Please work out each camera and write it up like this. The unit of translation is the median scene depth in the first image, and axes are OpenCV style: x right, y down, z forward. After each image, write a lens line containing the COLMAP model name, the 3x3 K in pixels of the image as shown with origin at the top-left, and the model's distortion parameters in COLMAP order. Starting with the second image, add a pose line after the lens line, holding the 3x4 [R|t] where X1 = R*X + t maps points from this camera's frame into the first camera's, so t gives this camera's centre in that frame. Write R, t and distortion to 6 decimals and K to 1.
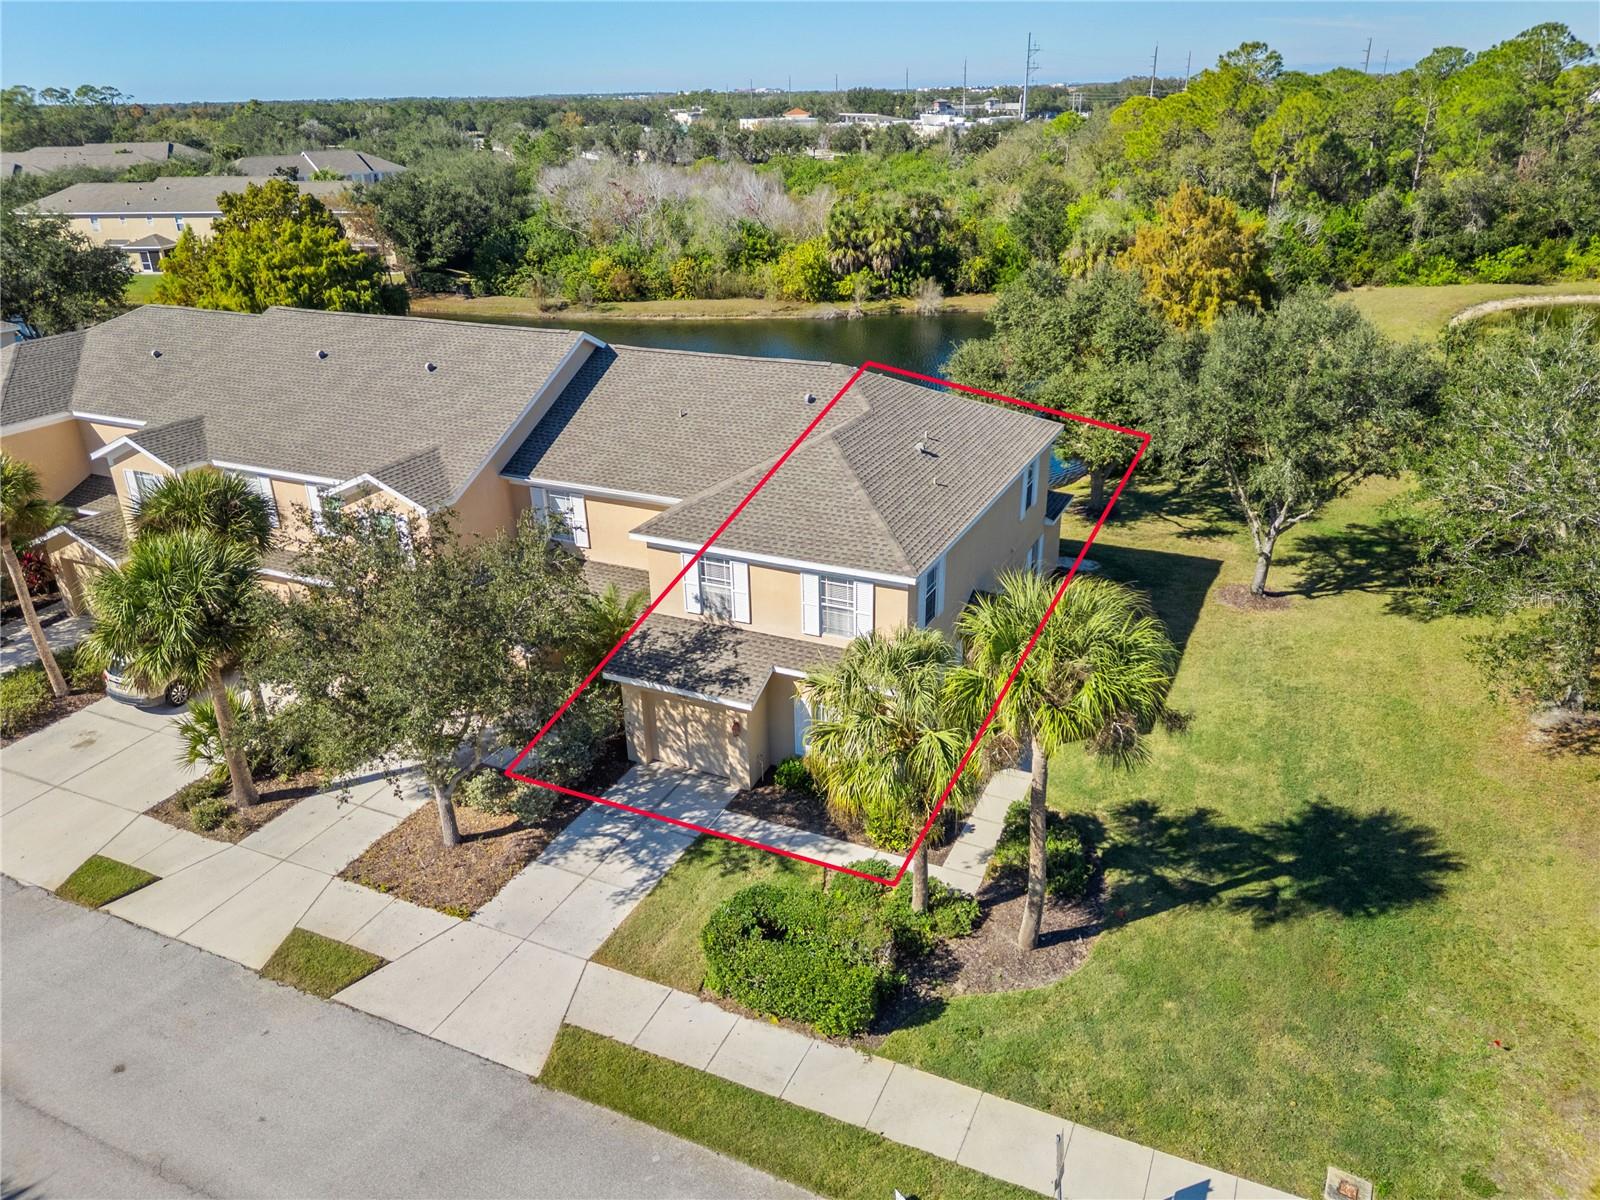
lens RADIAL K [[1069.7, 0, 822.0], [0, 1069.7, 598.2], [0, 0, 1]] dist [0.057621, -0.049740]
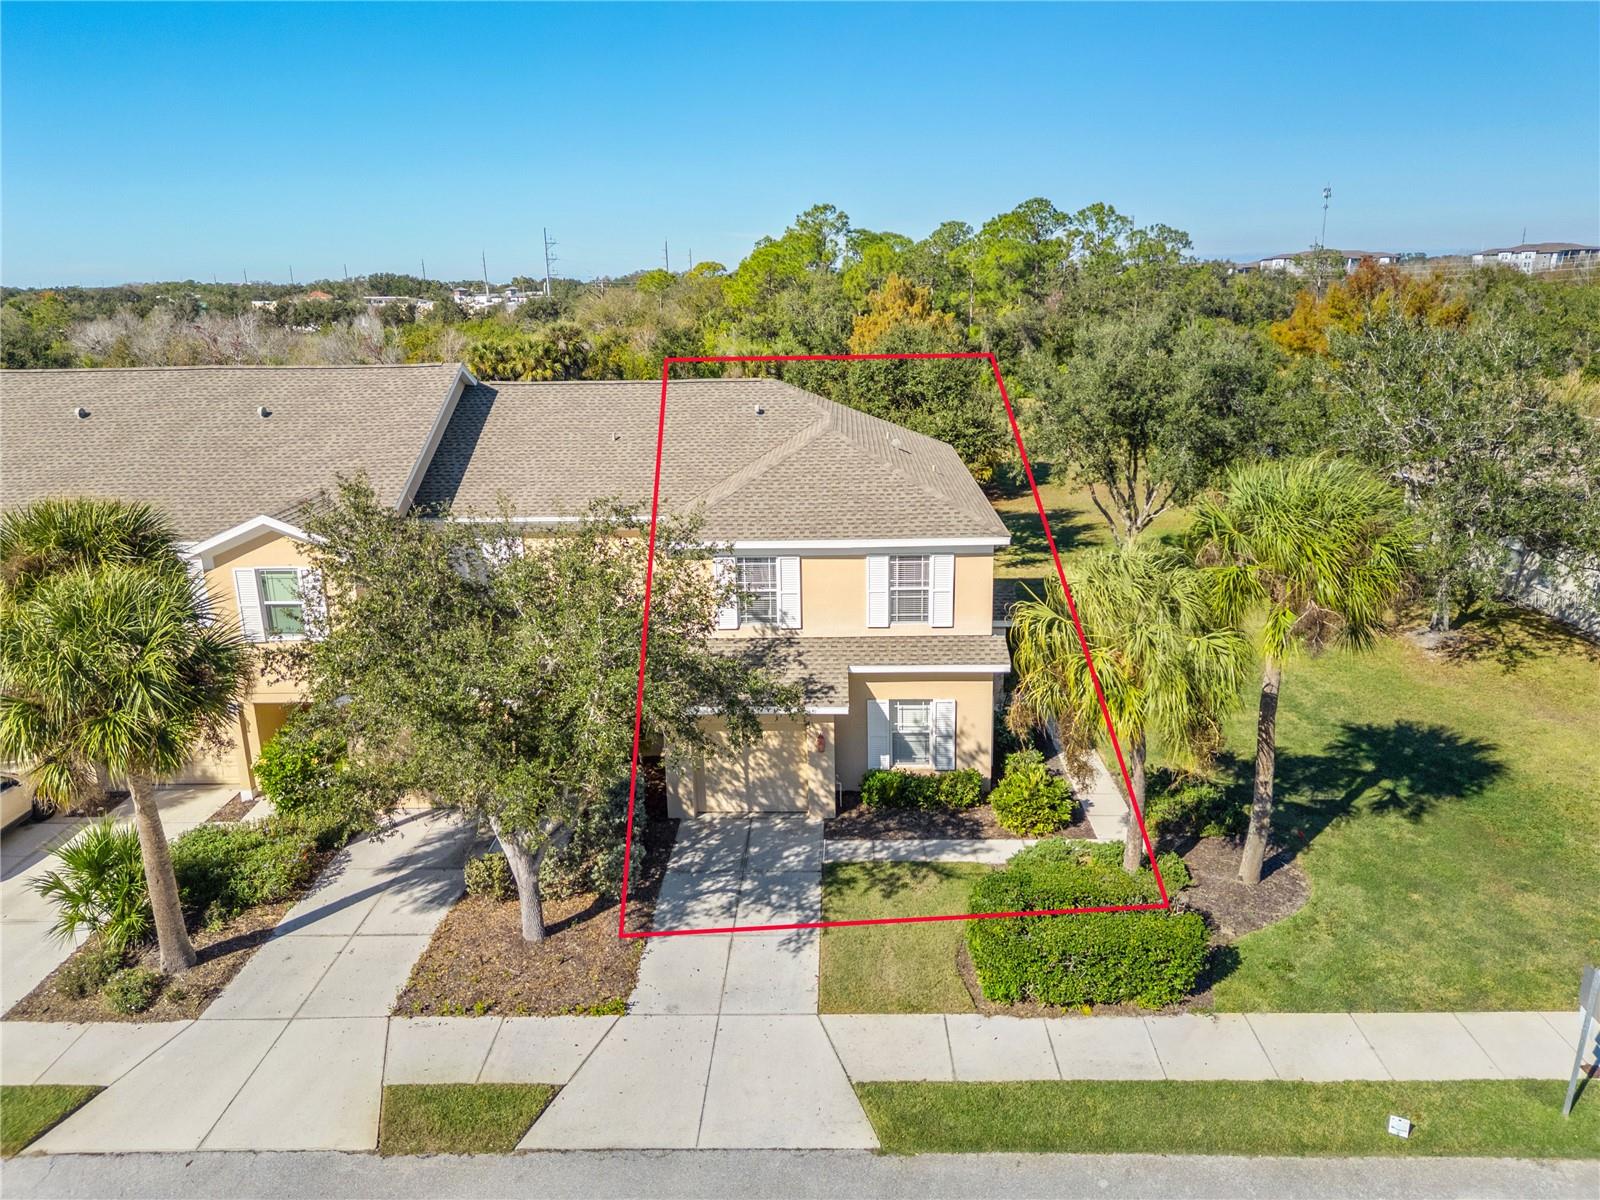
lens RADIAL K [[1069.7, 0, 822.0], [0, 1069.7, 598.2], [0, 0, 1]] dist [0.057621, -0.049740]
pose [[0.924865, -0.112628, 0.363236, -0.385973], [0.163284, 0.980222, -0.111814, 0.105282], [-0.343459, 0.162724, 0.924963, 0.184962]]
